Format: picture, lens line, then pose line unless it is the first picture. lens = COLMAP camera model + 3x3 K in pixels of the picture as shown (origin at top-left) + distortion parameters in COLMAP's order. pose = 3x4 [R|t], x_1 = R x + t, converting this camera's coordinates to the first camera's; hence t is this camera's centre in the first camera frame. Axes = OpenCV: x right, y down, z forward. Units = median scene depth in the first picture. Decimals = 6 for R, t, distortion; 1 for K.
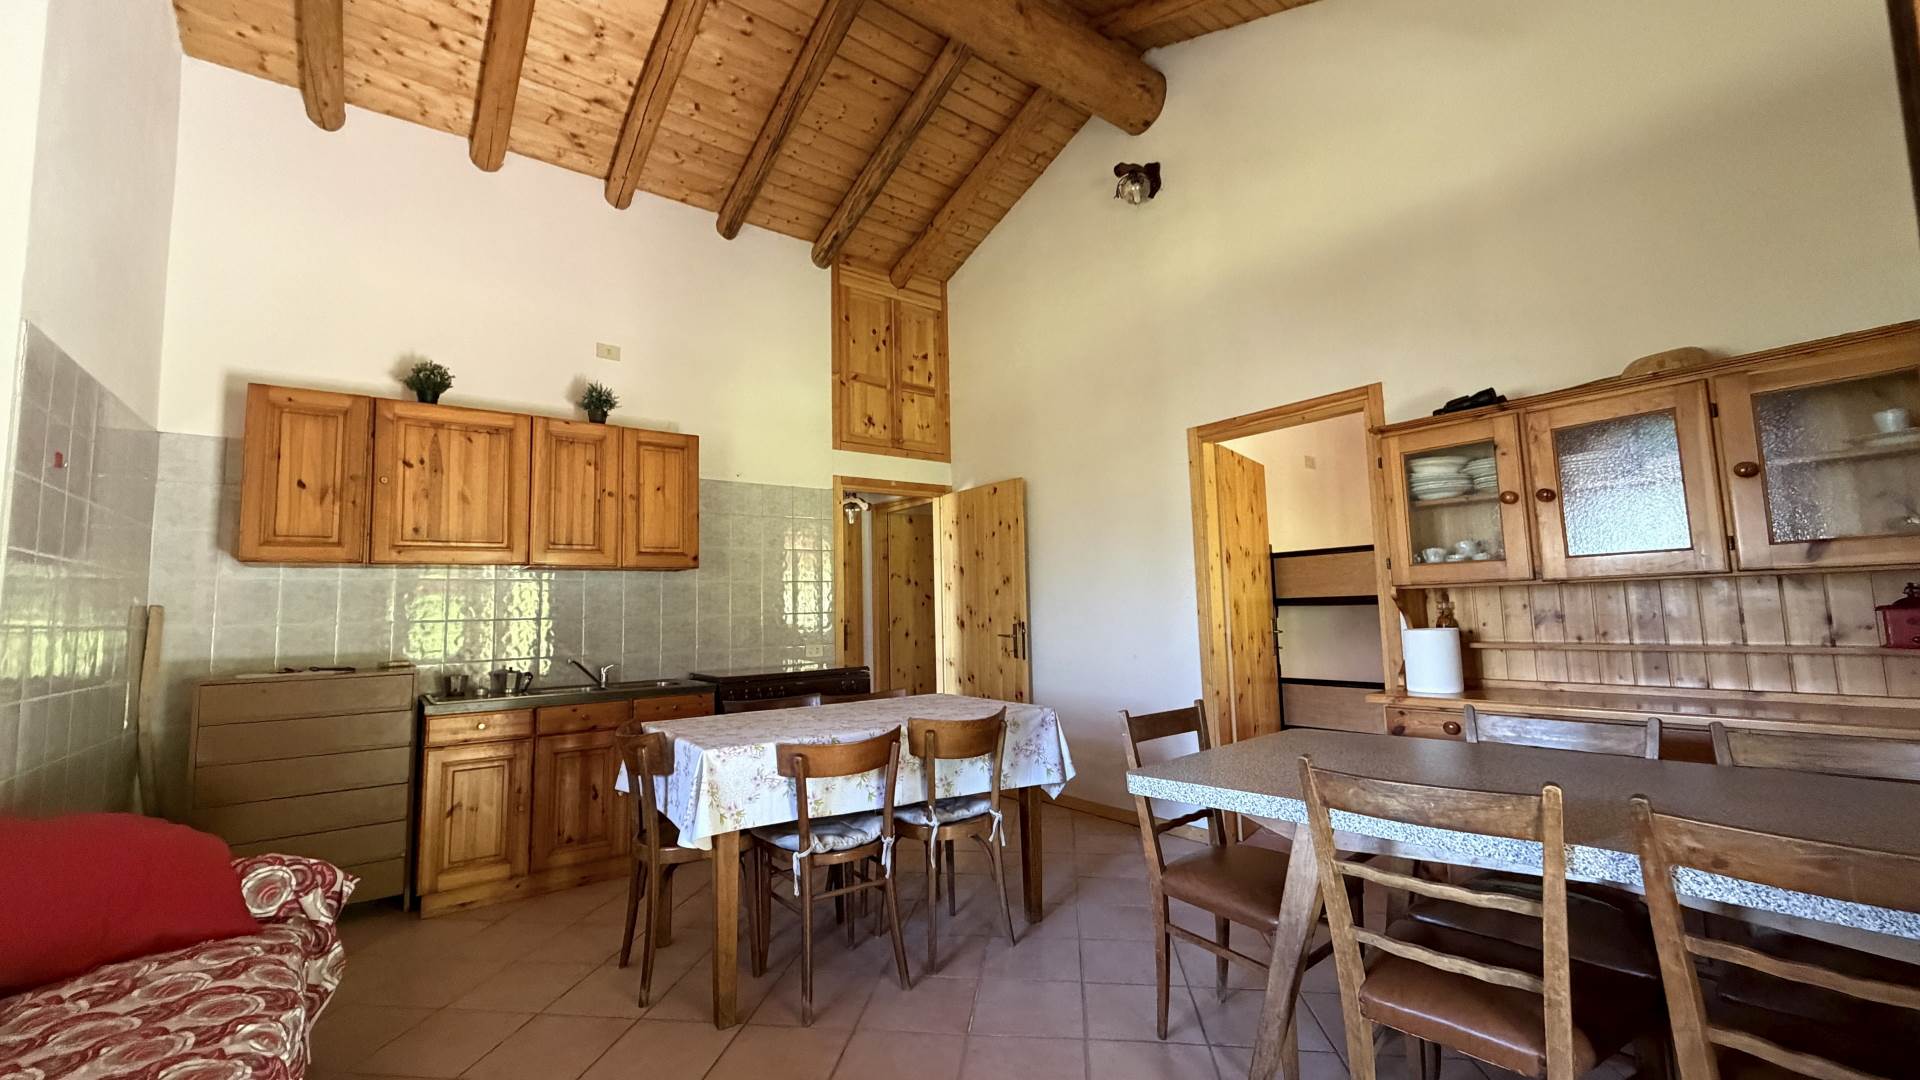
lens RADIAL K [[762.2, 0, 953.9], [0, 762.2, 539.1], [0, 0, 1]] dist [0.000068, 0.000354]
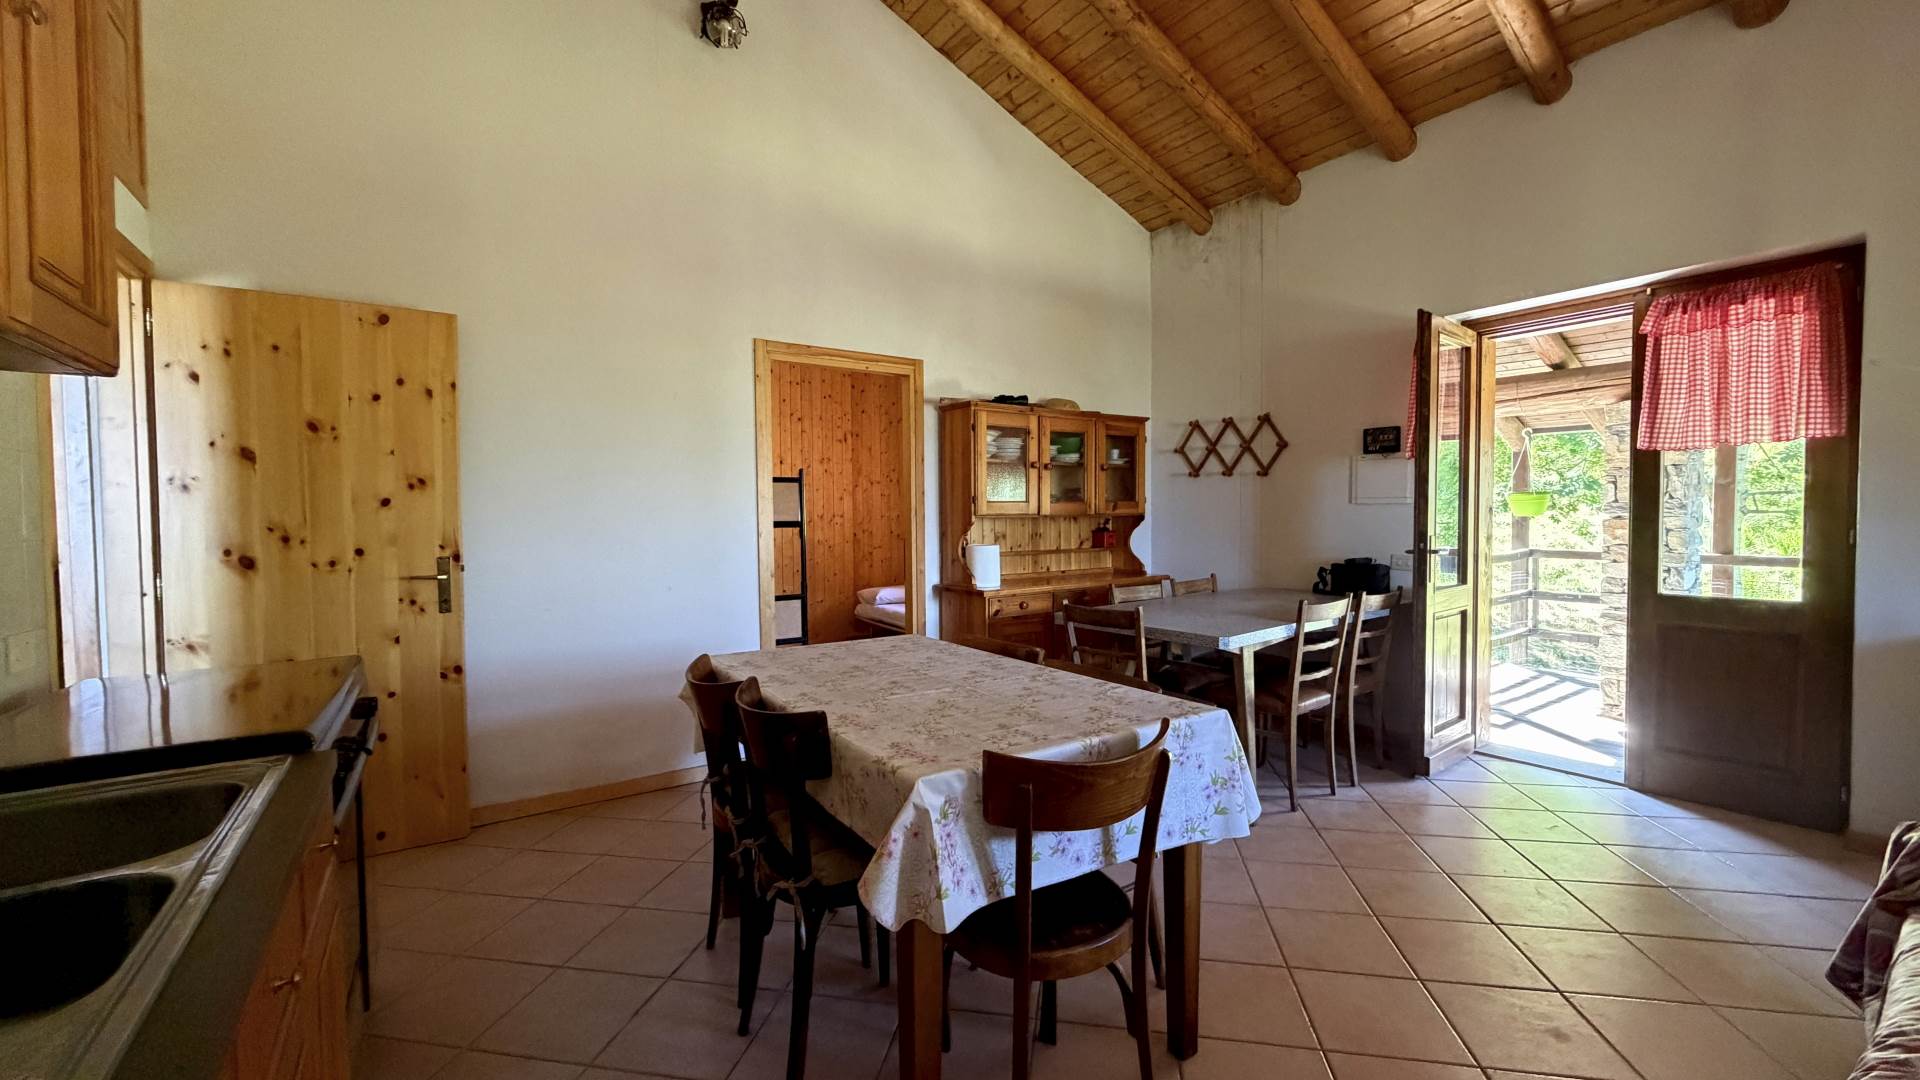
lens RADIAL K [[762.2, 0, 962.9], [0, 762.2, 535.5], [0, 0, 1]] dist [0.000068, 0.000354]
pose [[0.042790, -0.005376, 0.999070, -0.606920], [-0.088390, 0.996044, 0.009146, 0.063494], [-0.995166, -0.088699, 0.042146, 0.684480]]
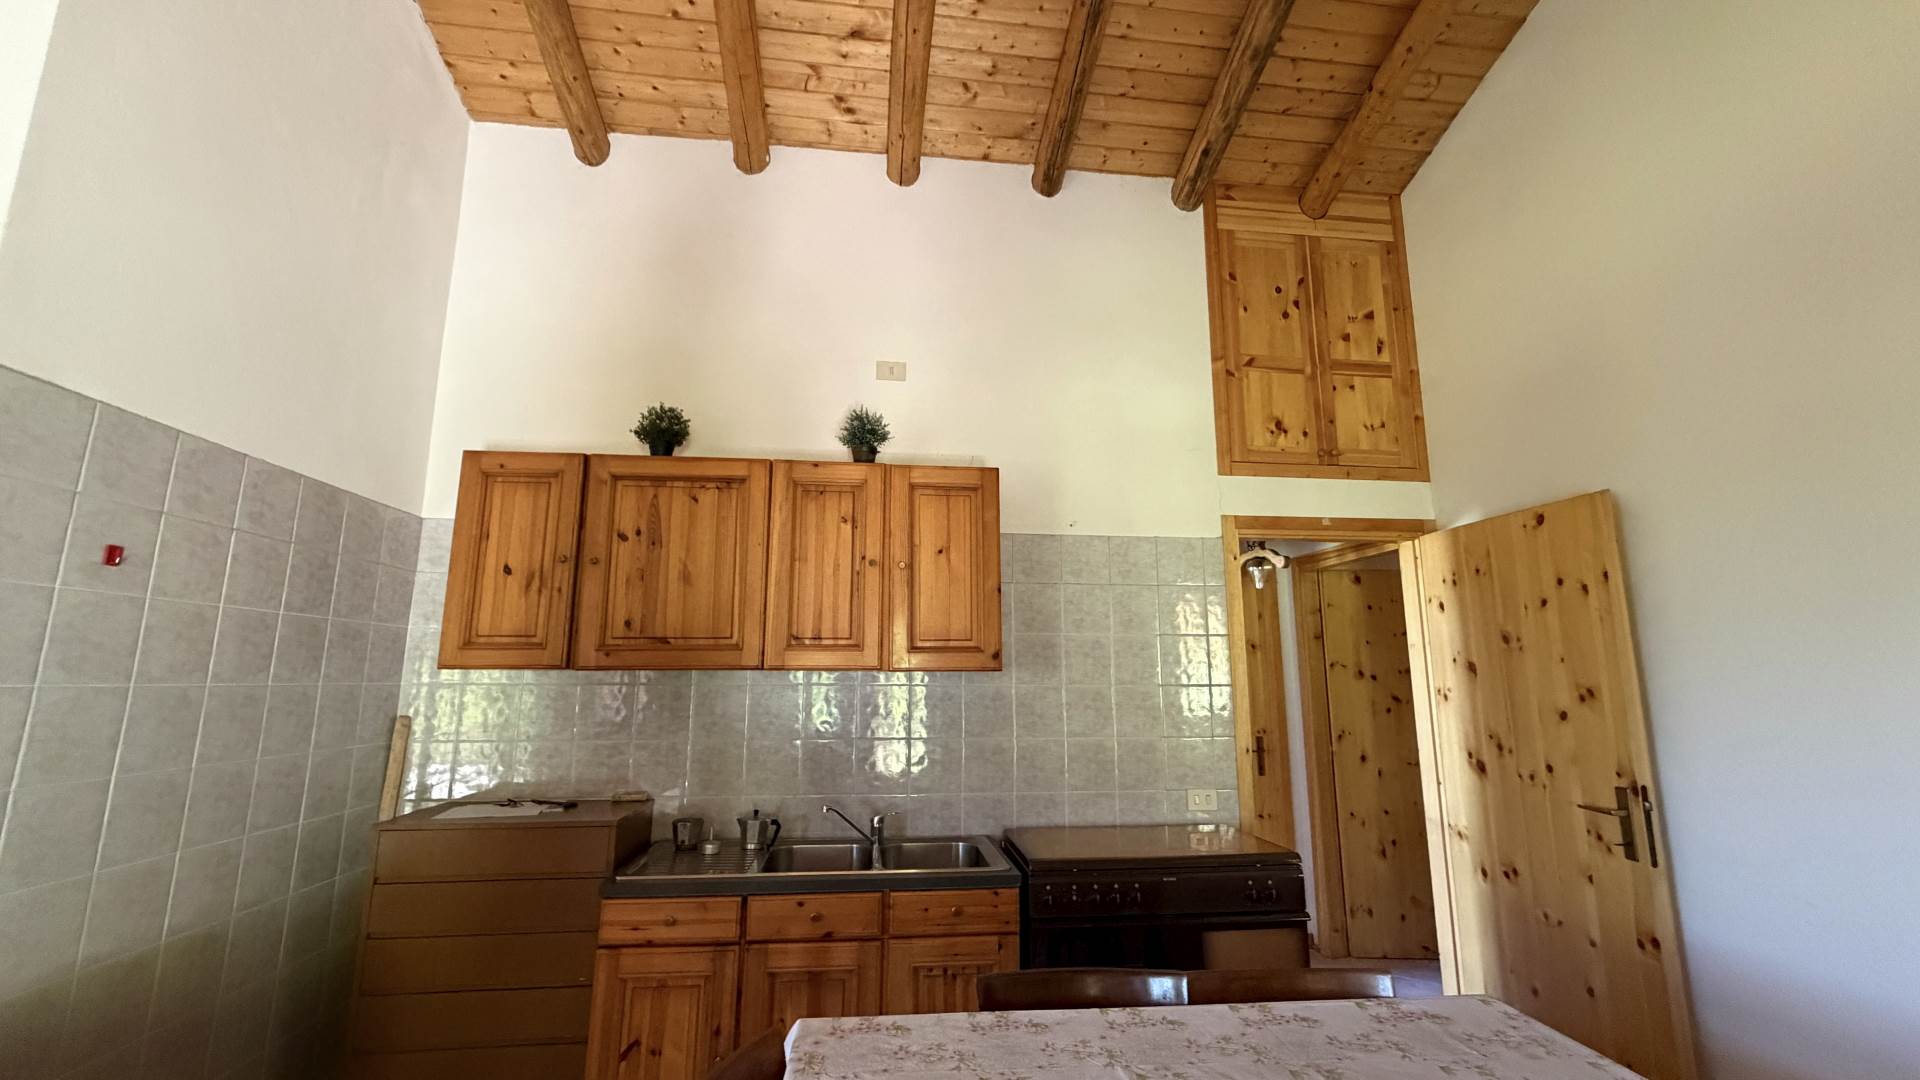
lens RADIAL K [[762.2, 0, 957.6], [0, 762.2, 541.9], [0, 0, 1]] dist [0.000068, 0.000354]
pose [[0.864004, -0.062002, -0.499652, -0.040107], [0.024399, 0.996379, -0.081450, -0.019225], [0.502893, 0.058182, 0.862388, 0.428883]]
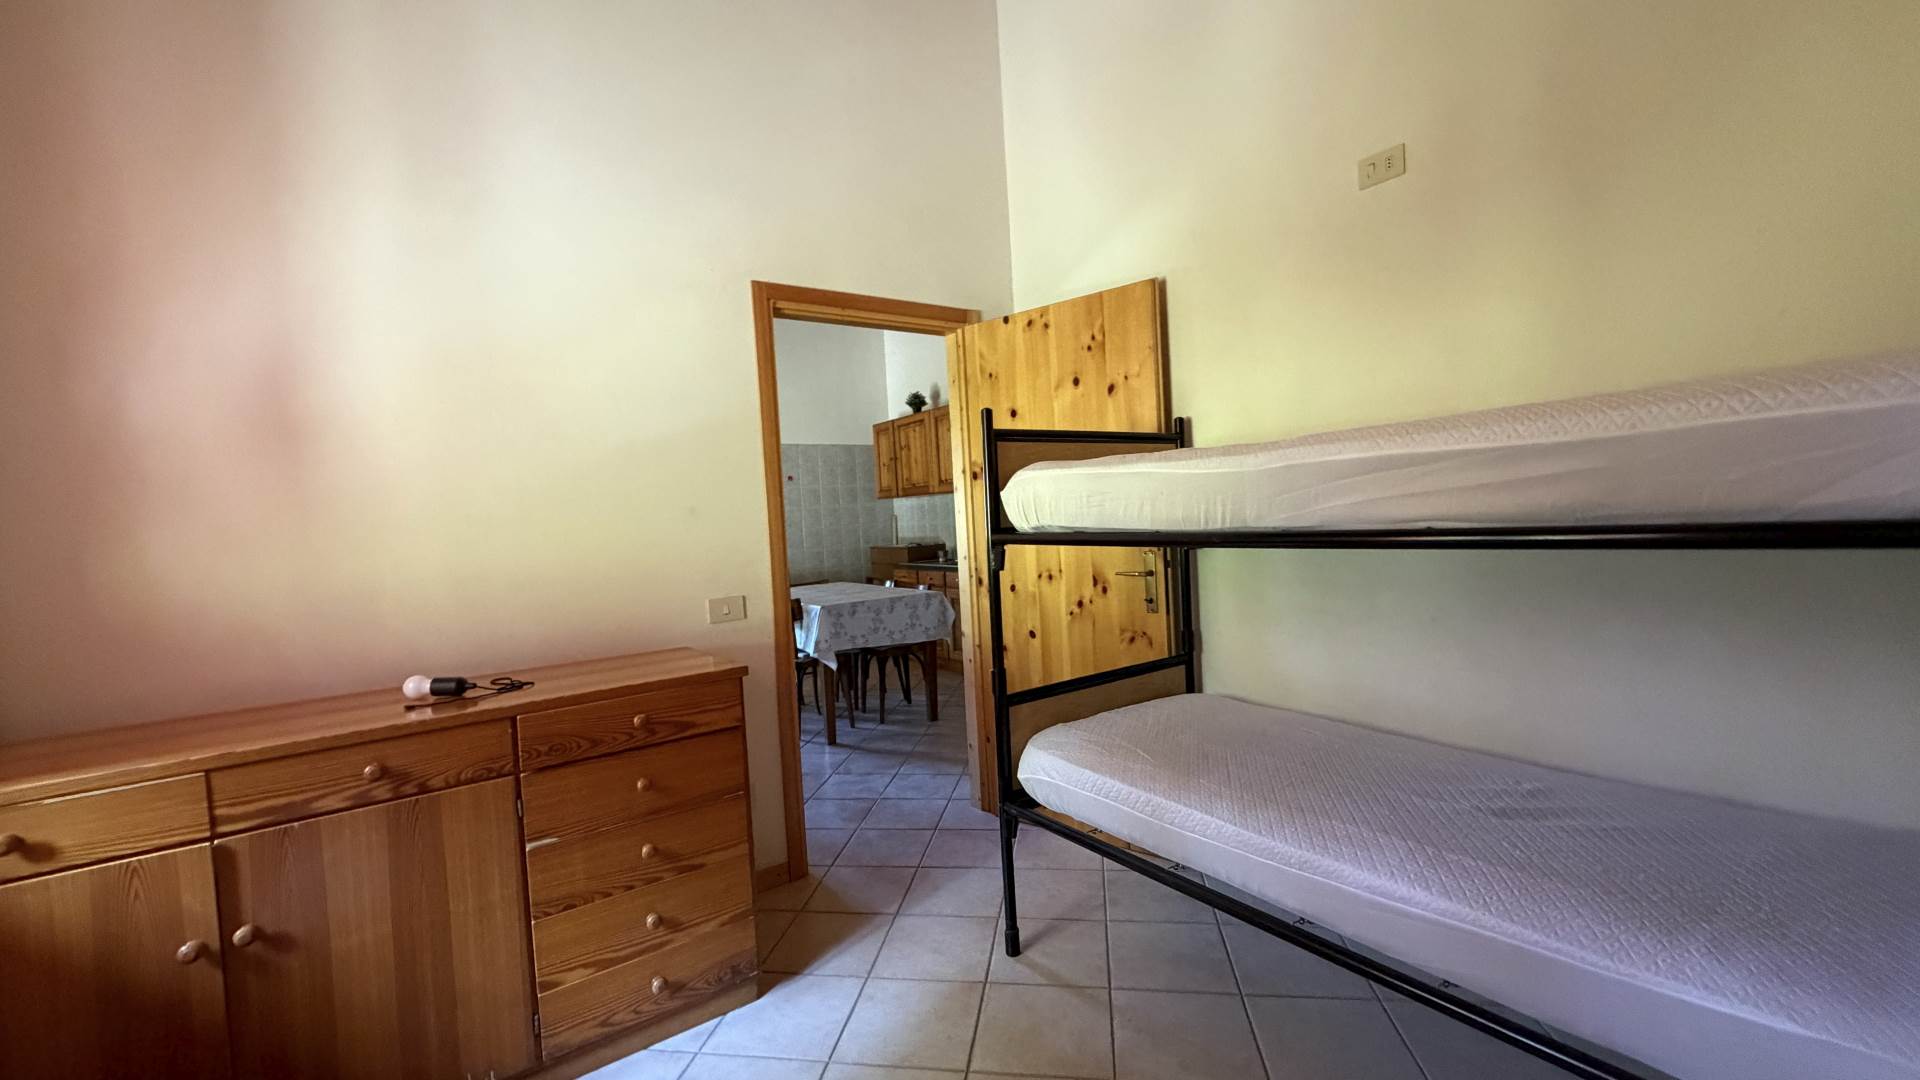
lens RADIAL K [[762.2, 0, 964.5], [0, 762.2, 535.8], [0, 0, 1]] dist [0.000068, 0.000354]
pose [[-0.010942, 0.052489, -0.998562, 1.130343], [0.147689, 0.987754, 0.050303, 0.047348], [0.988973, -0.146926, -0.018560, 0.979449]]
